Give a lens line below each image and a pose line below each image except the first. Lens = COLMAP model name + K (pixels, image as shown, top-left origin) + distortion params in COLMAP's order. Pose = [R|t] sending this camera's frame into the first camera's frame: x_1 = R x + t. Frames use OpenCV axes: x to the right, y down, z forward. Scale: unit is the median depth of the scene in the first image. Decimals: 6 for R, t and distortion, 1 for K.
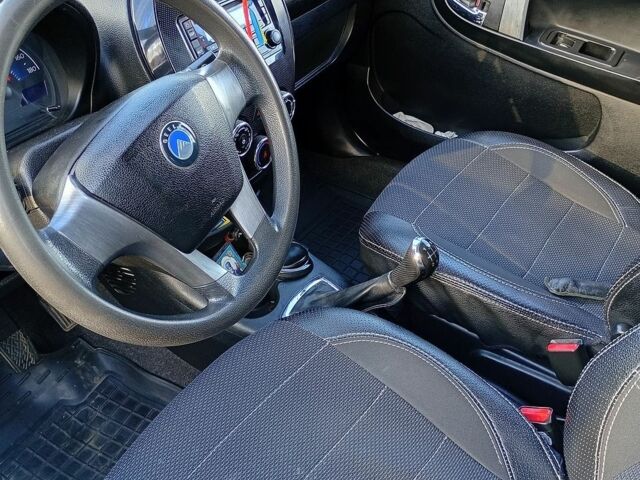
lens RADIAL K [[700.1, 0, 320.0], [0, 700.1, 240.0], [0, 0, 1]] dist [0.014843, 0.022111]
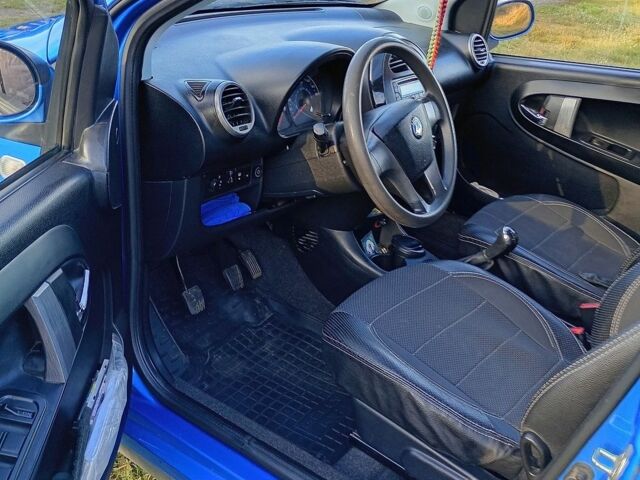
lens RADIAL K [[690.4, 0, 320.0], [0, 690.4, 240.0], [0, 0, 1]] dist [-0.009755, -0.023686]
pose [[0.990838, 0.132995, -0.023518, -0.191921], [-0.135058, 0.975235, -0.175147, 0.280544], [-0.000358, 0.176719, 0.984261, -0.445180]]
